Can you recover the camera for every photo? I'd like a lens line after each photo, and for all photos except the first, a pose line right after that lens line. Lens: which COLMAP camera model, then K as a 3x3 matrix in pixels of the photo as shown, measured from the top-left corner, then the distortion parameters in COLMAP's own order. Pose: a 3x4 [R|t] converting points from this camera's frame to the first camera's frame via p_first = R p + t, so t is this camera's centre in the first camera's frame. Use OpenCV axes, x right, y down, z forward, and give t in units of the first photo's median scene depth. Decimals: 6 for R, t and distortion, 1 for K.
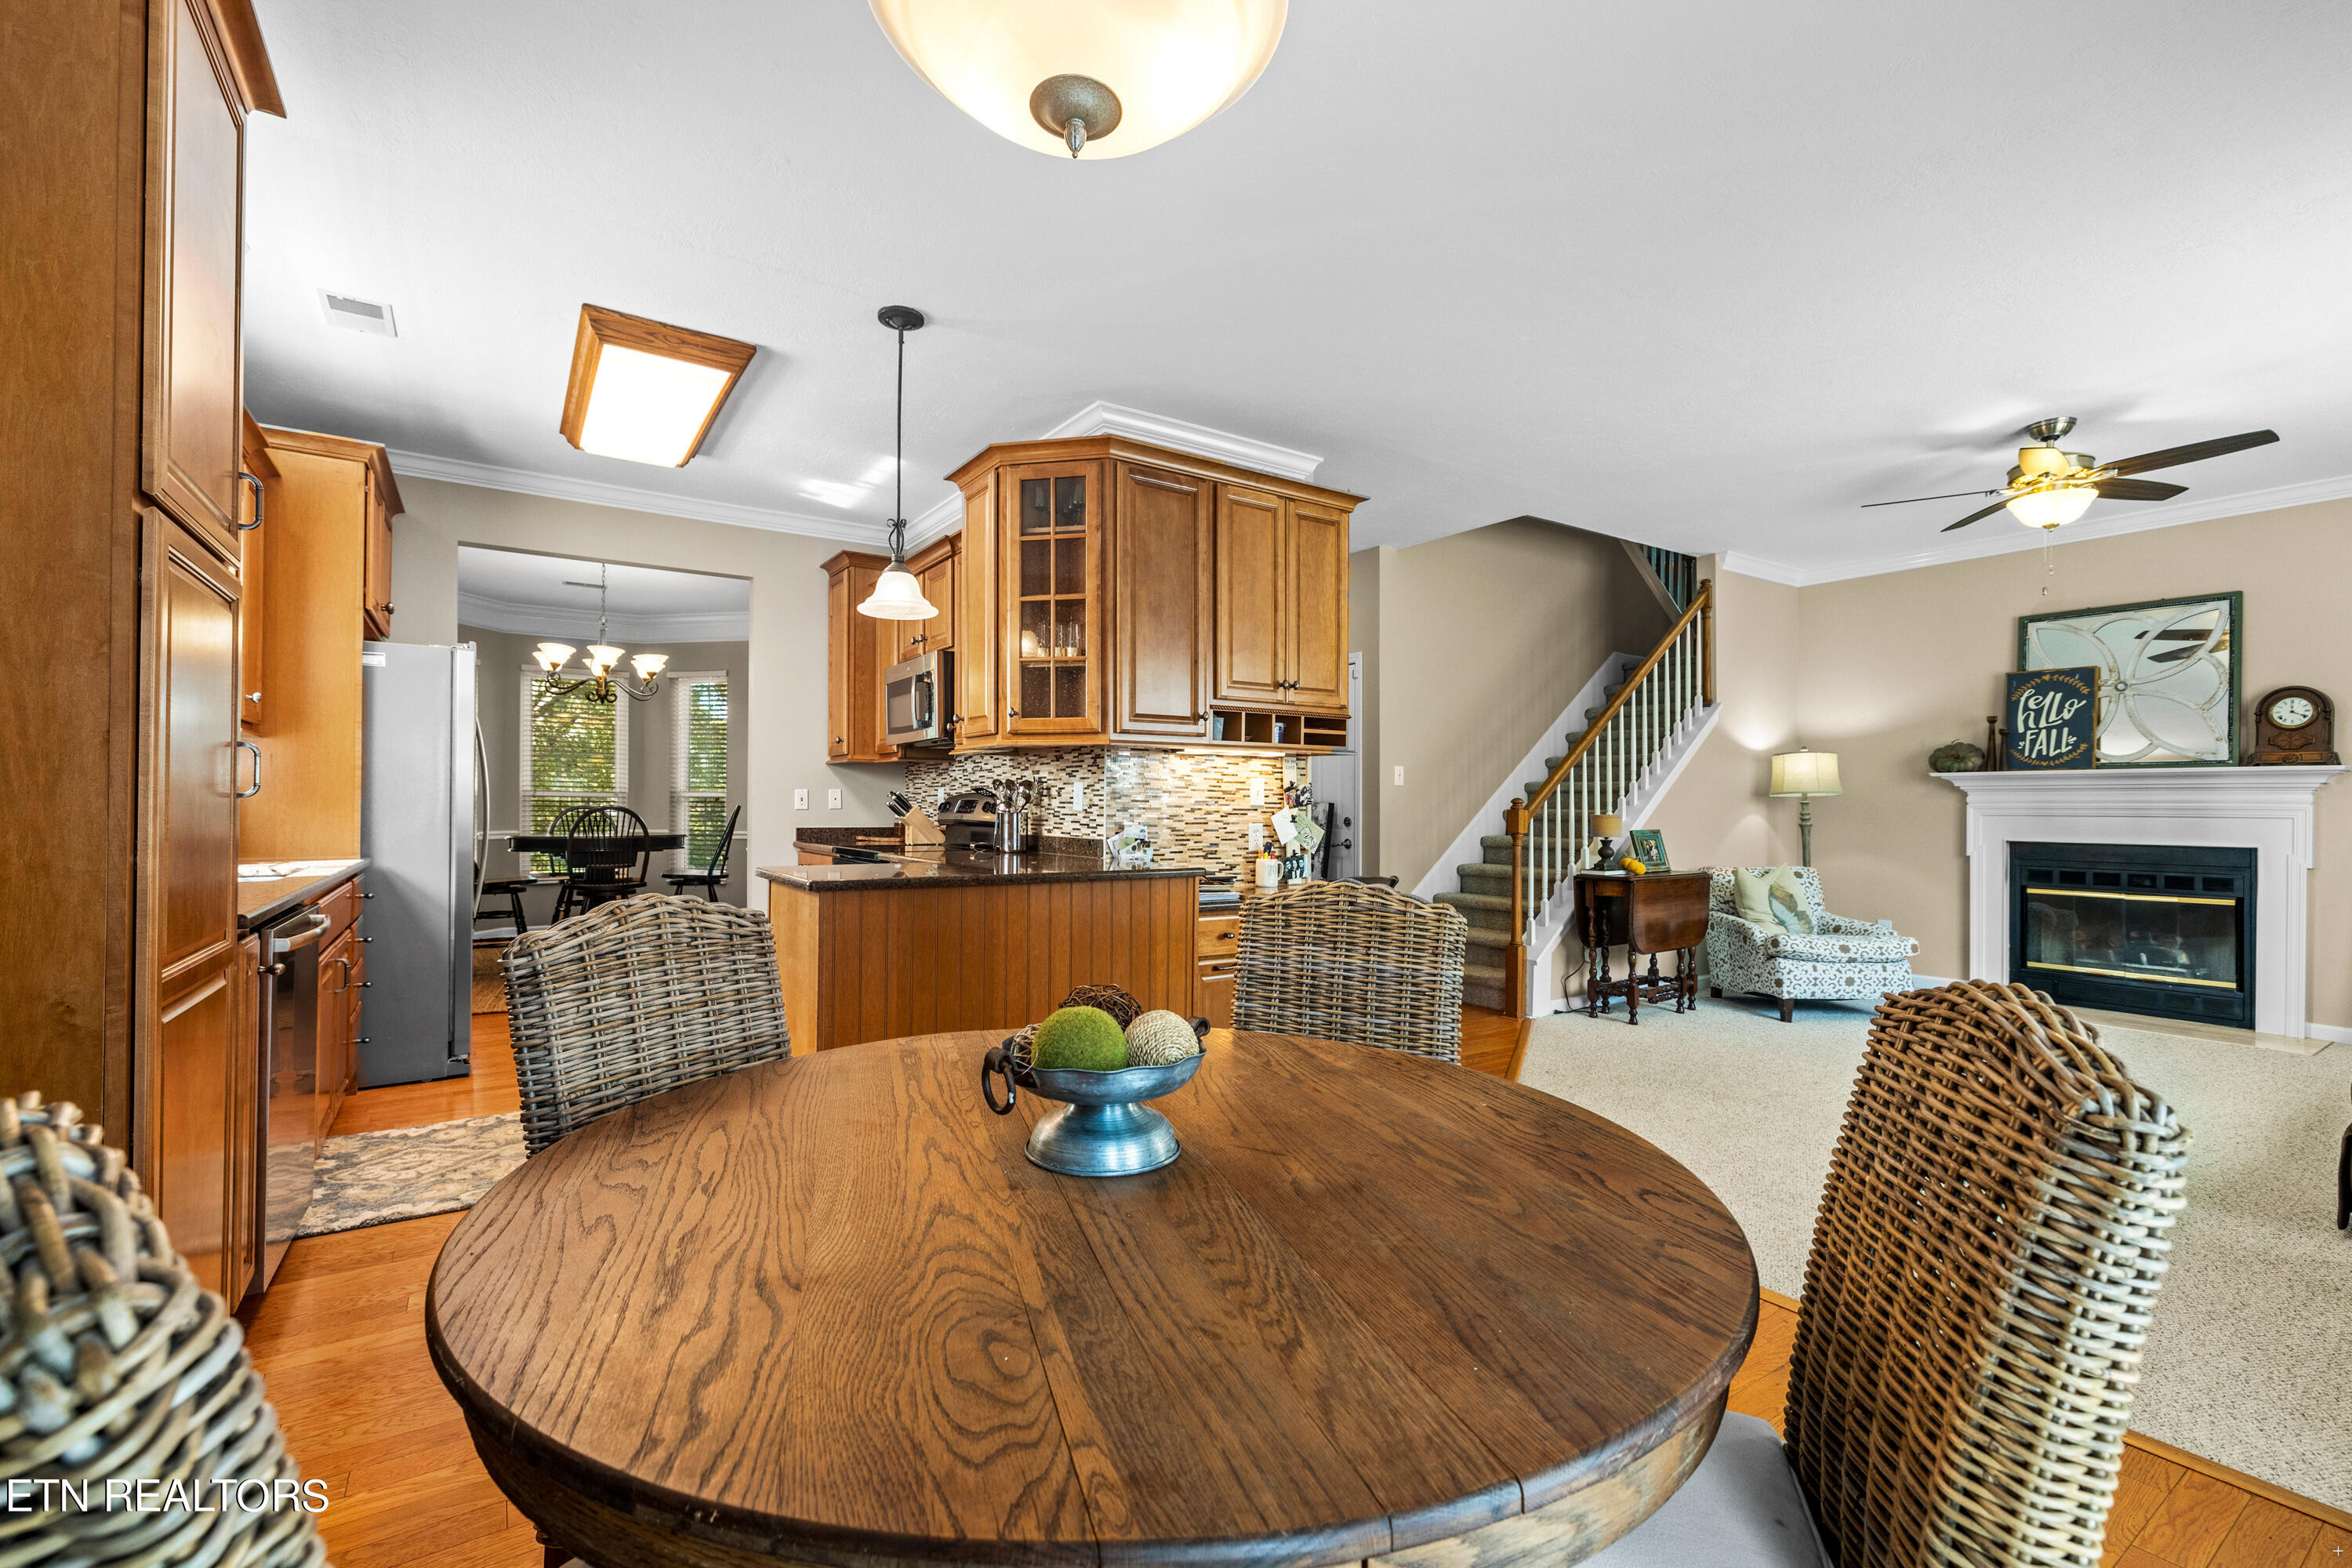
lens RADIAL K [[1012.8, 0, 1184.6], [0, 1012.8, 796.0], [0, 0, 1]] dist [0.001458, -0.000119]
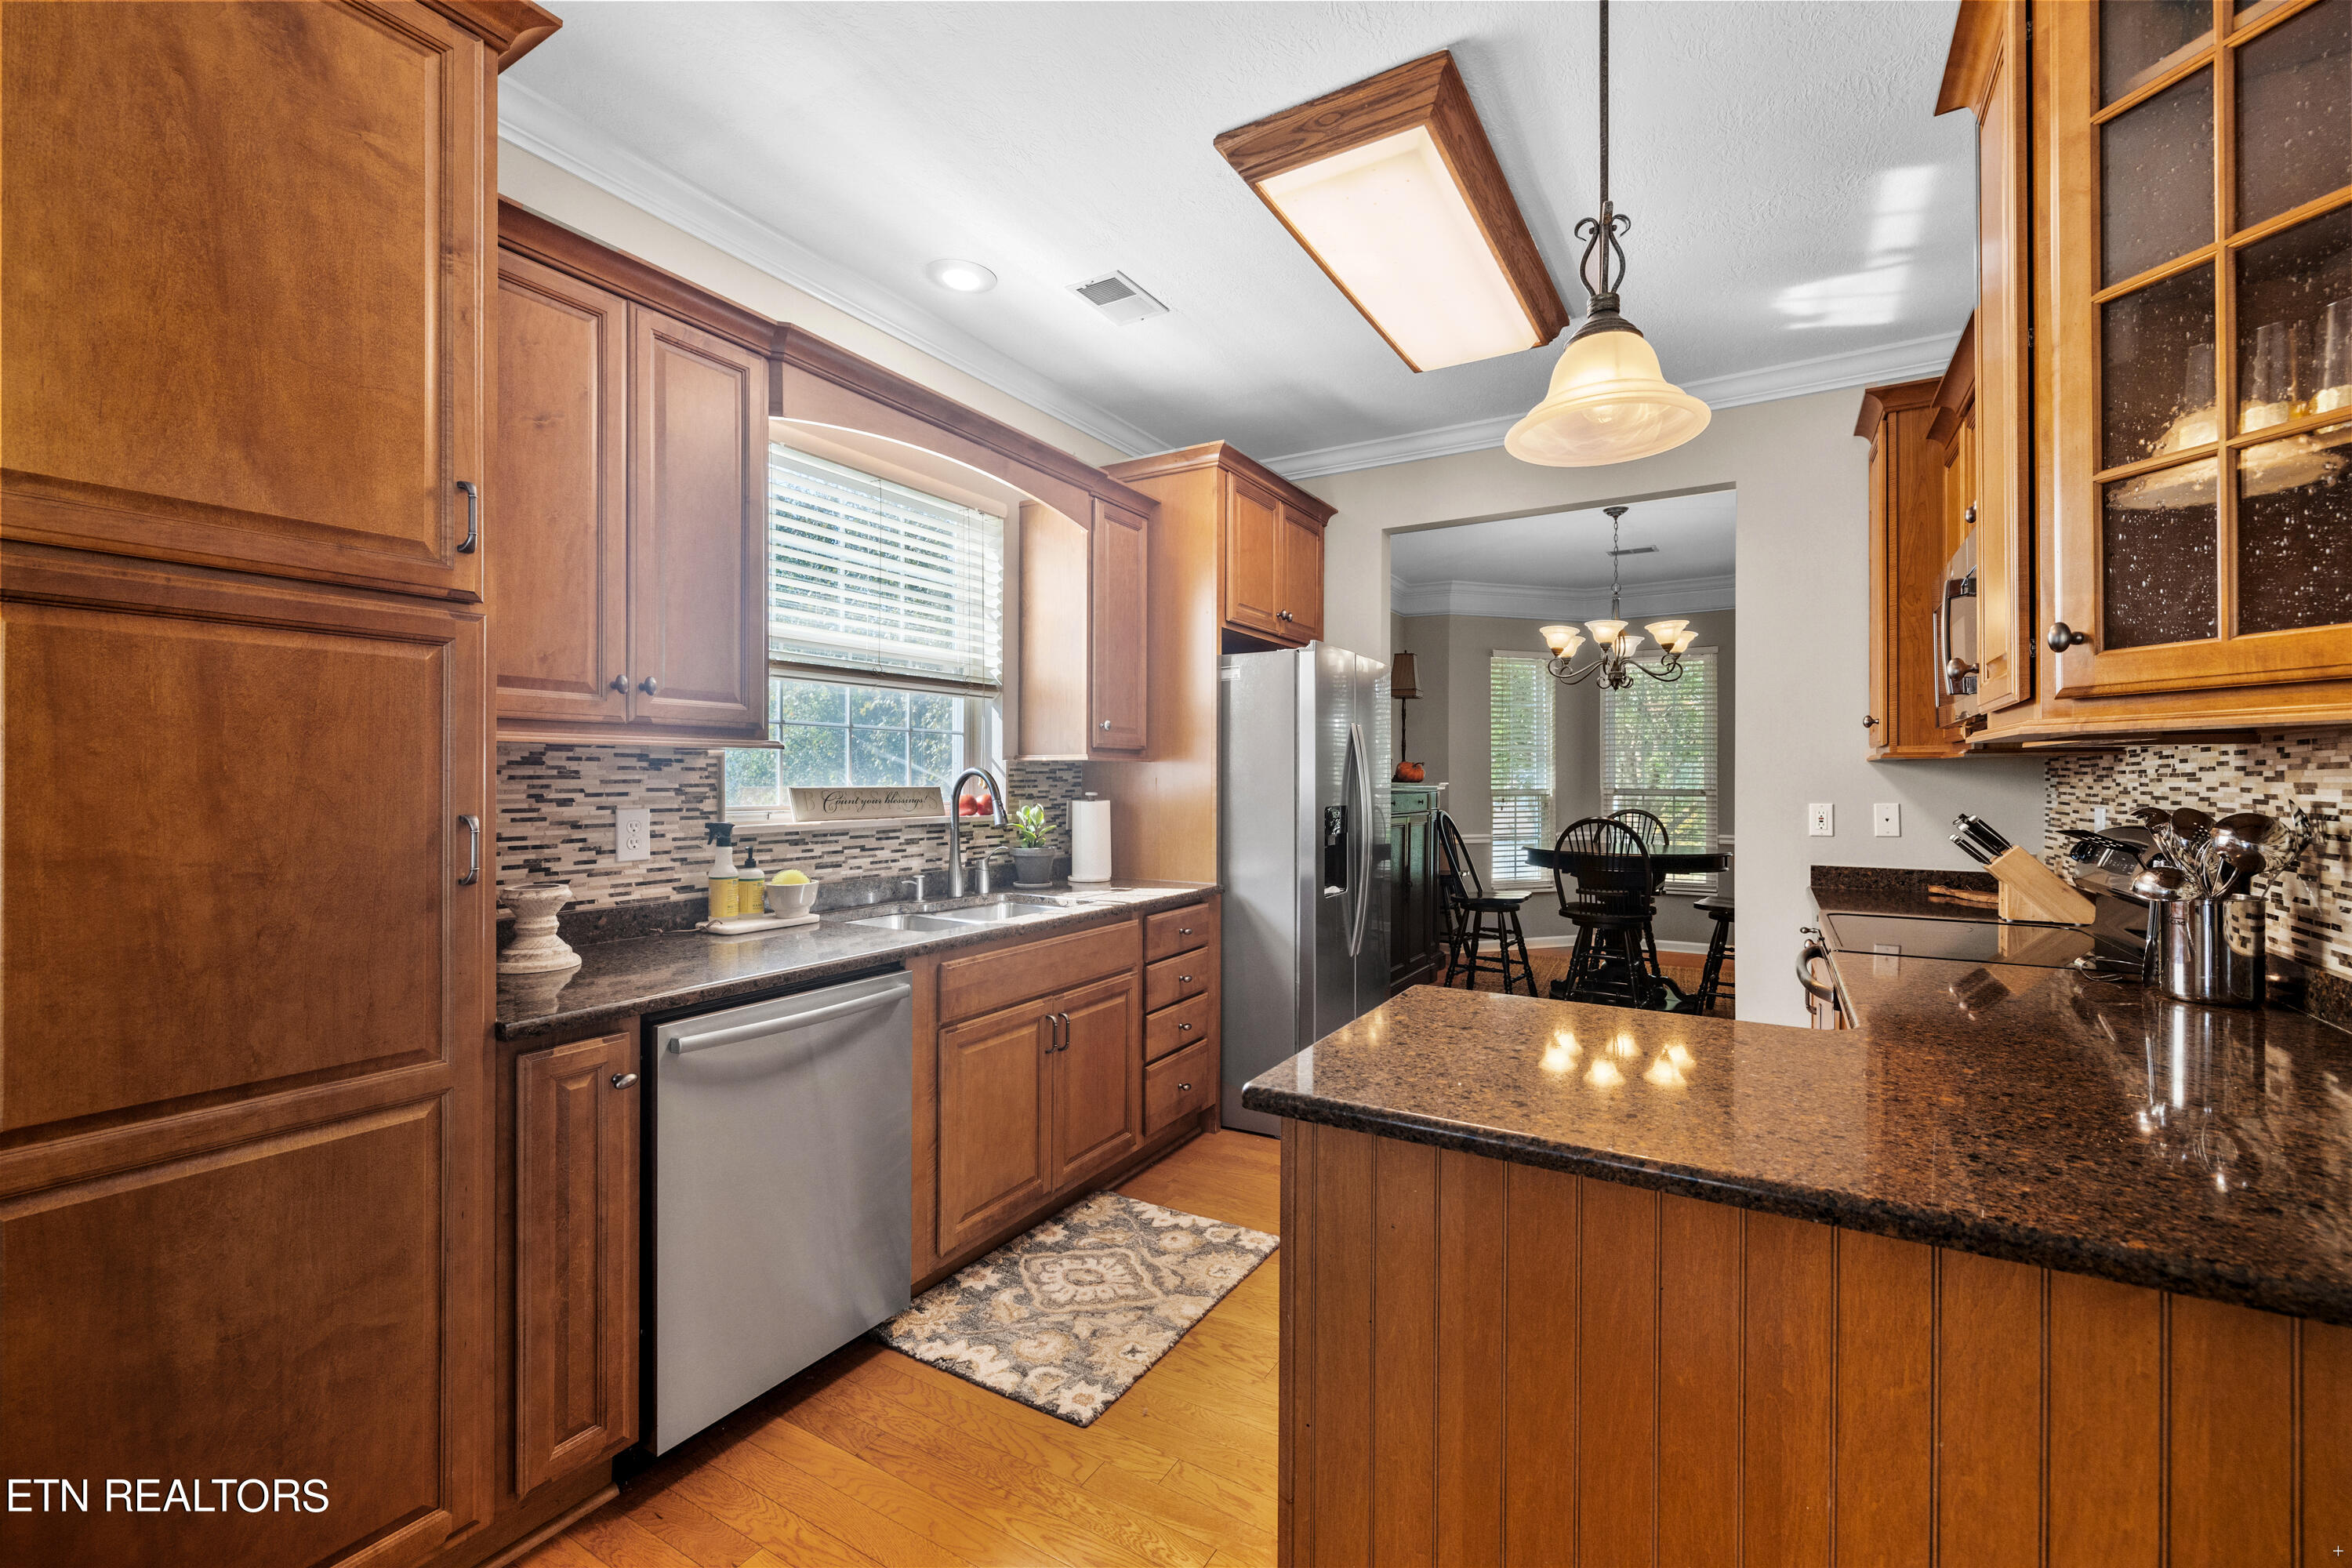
lens RADIAL K [[987.2, 0, 1173.1], [0, 987.2, 774.9], [0, 0, 1]] dist [0.002738, 0.000164]
pose [[0.423839, -0.009478, -0.905688, 0.006088], [0.008328, 0.999944, -0.006567, -0.035803], [0.905699, -0.004759, 0.423894, 0.581712]]
